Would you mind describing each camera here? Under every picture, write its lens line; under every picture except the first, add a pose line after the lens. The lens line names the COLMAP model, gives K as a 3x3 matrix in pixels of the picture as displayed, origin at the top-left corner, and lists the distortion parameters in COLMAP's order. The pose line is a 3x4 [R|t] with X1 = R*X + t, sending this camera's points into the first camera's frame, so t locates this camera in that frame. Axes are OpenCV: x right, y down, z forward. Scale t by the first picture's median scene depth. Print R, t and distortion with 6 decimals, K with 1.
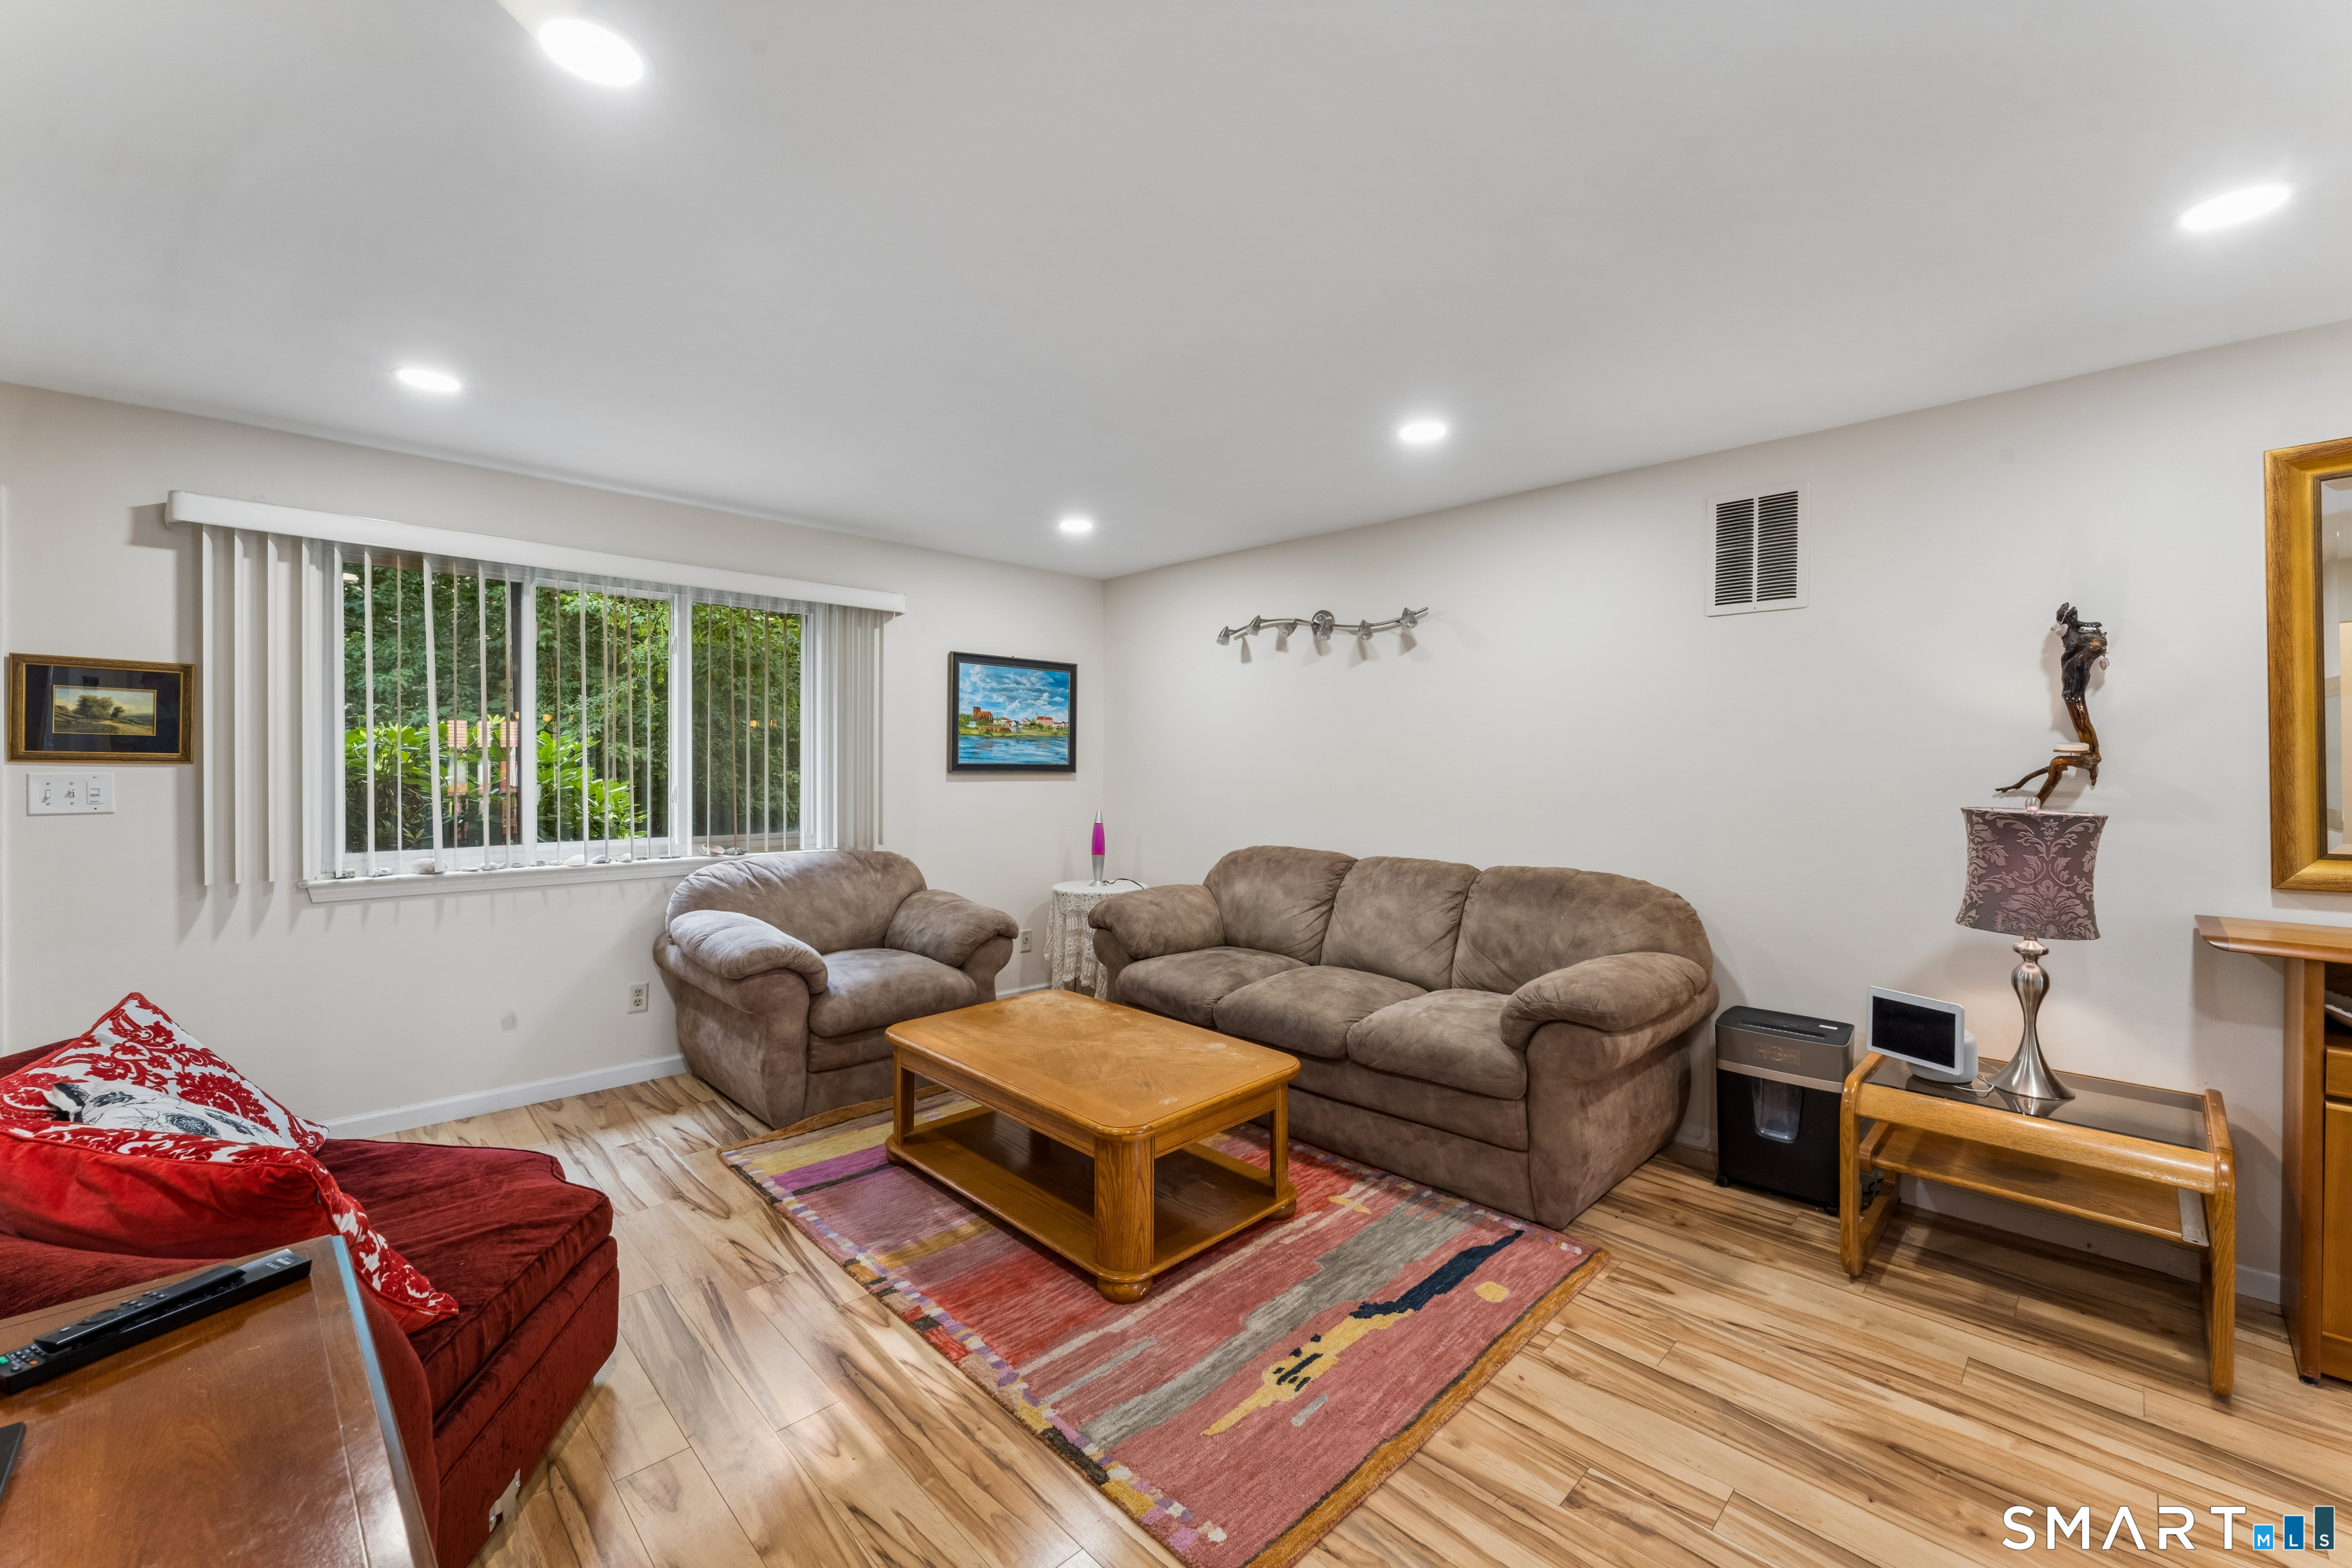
lens RADIAL K [[950.7, 0, 1177.2], [0, 950.7, 768.1], [0, 0, 1]] dist [-0.001122, -0.000588]
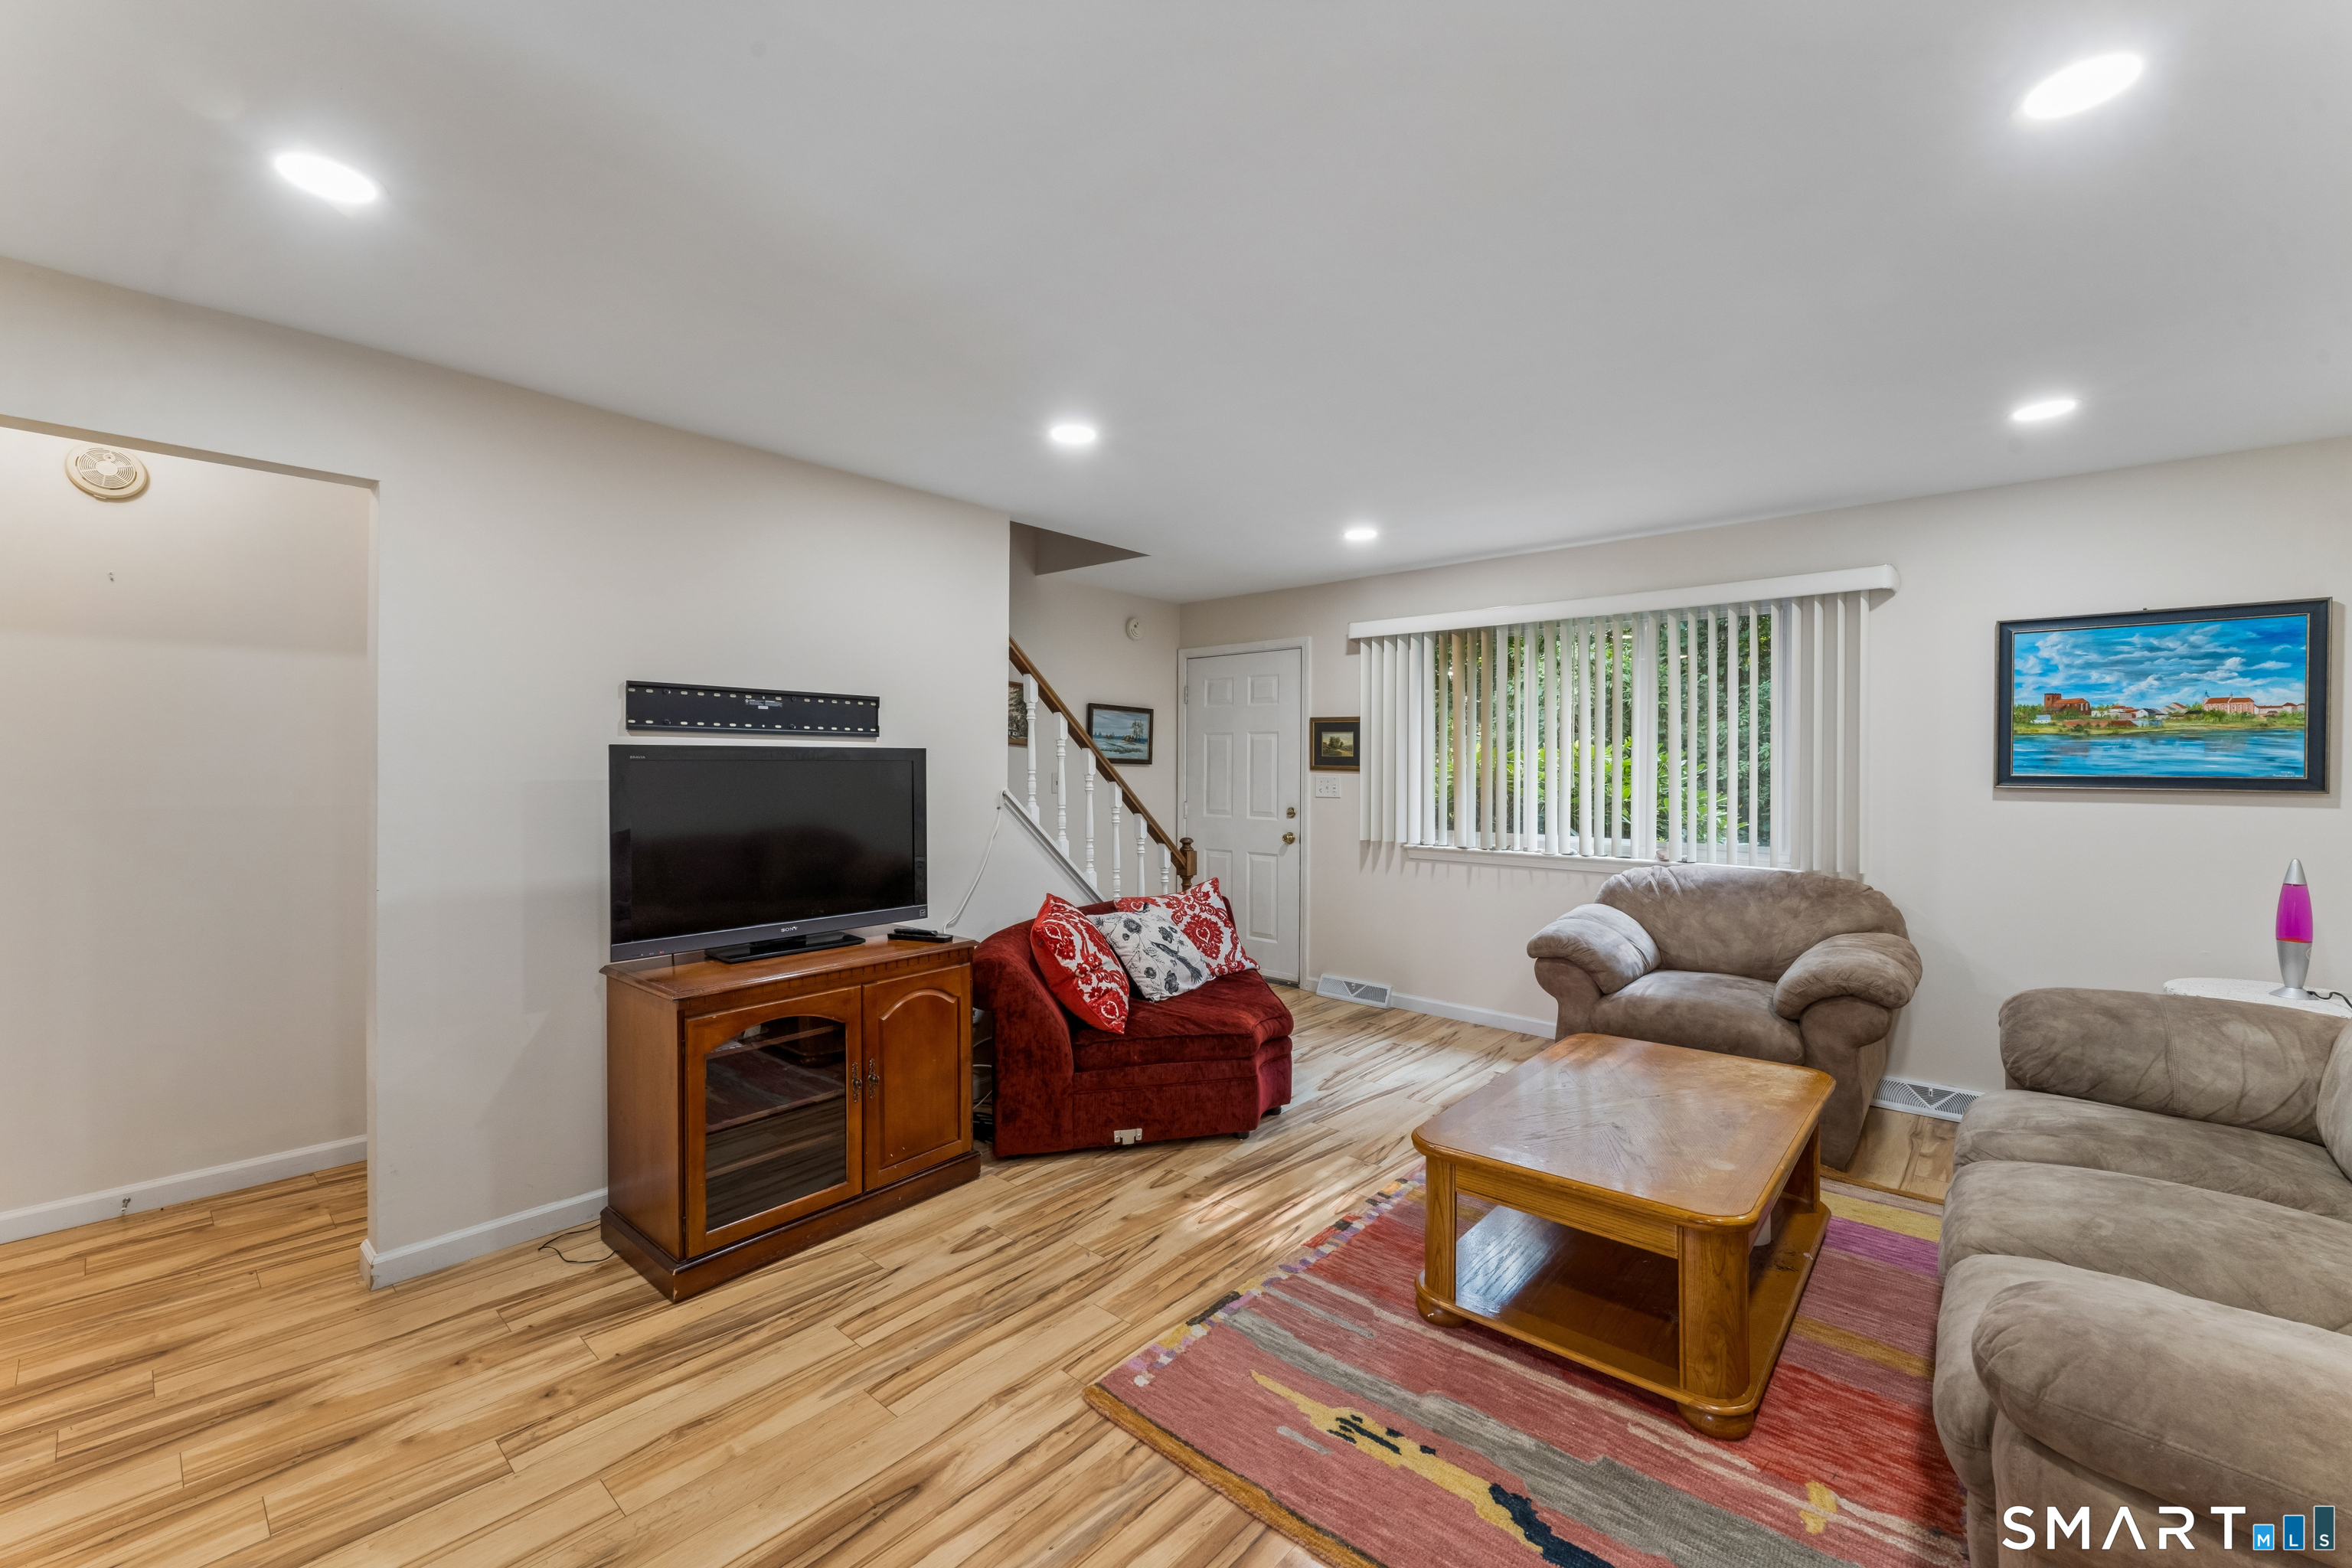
lens RADIAL K [[950.7, 0, 1177.2], [0, 950.7, 768.1], [0, 0, 1]] dist [-0.001122, -0.000588]
pose [[0.067653, -0.002121, -0.997707, 0.666830], [-0.009628, 0.999950, -0.002778, -0.003066], [0.997662, 0.009794, 0.067629, 0.485851]]
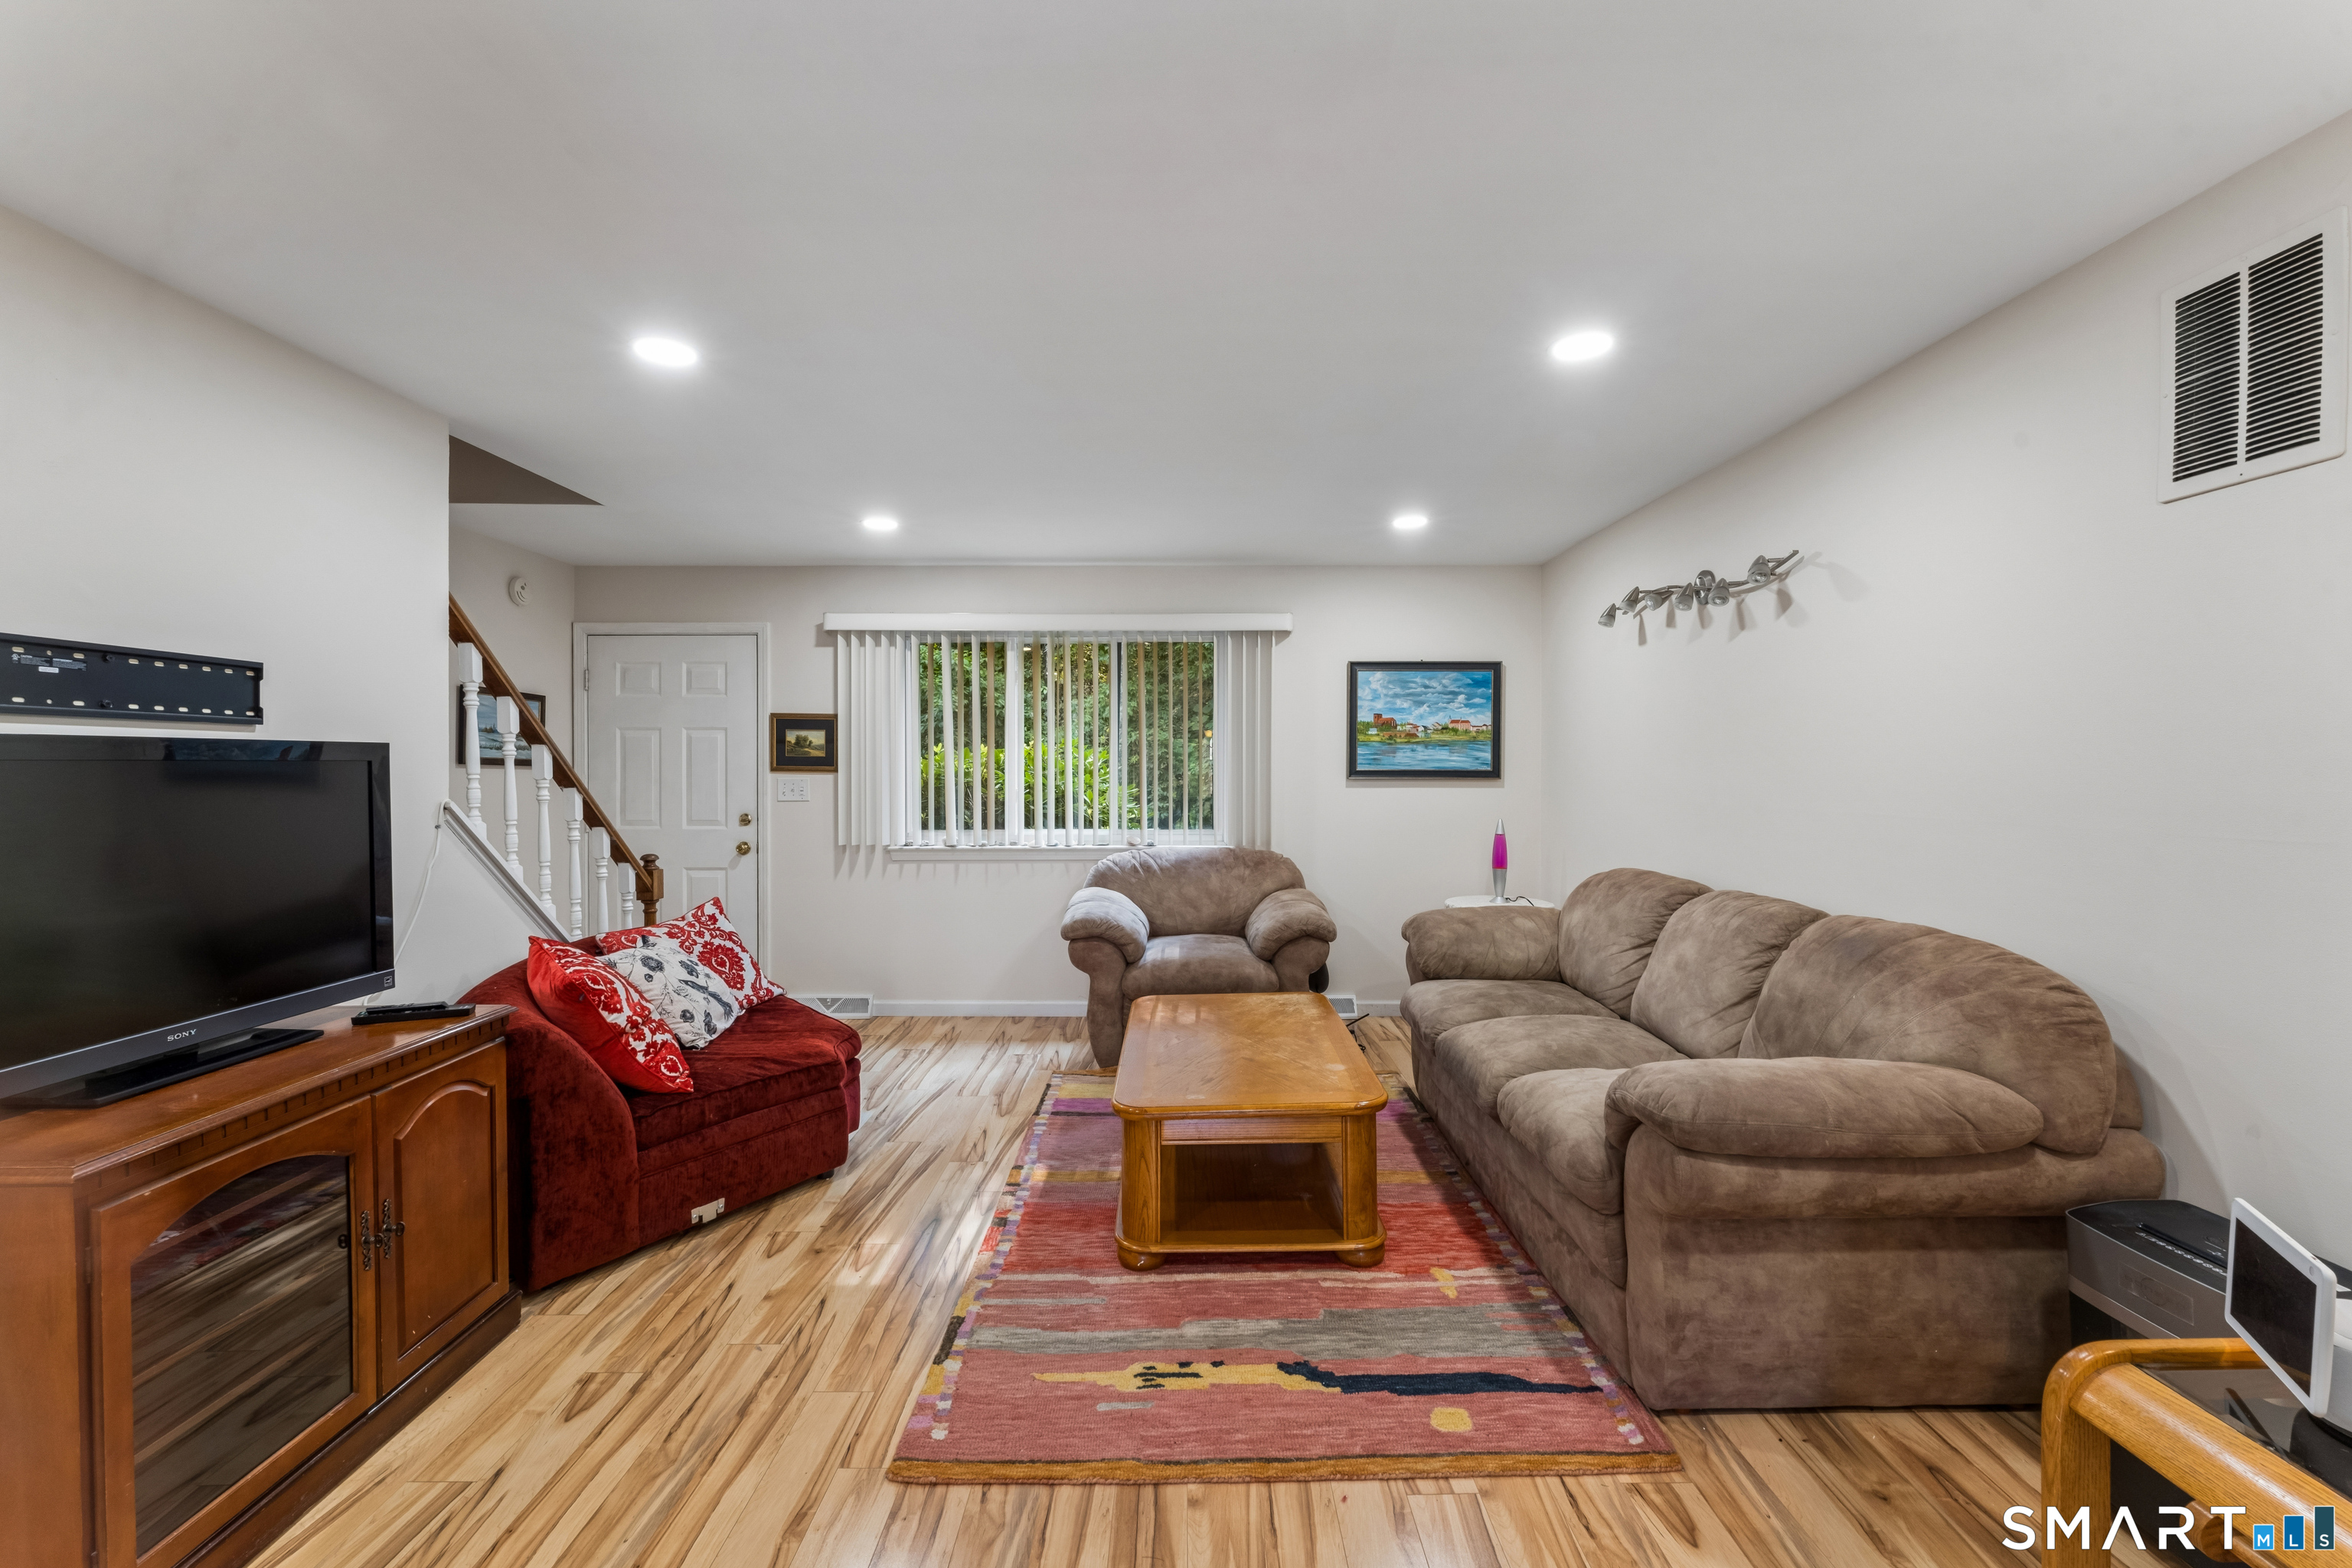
lens RADIAL K [[966.6, 0, 1182.6], [0, 966.6, 777.8], [0, 0, 1]] dist [-0.001775, -0.000645]
pose [[0.713661, 0.000831, -0.700490, 0.551186], [0.001910, 0.999993, 0.003133, 0.000162], [0.700488, -0.003574, 0.713655, 0.187249]]
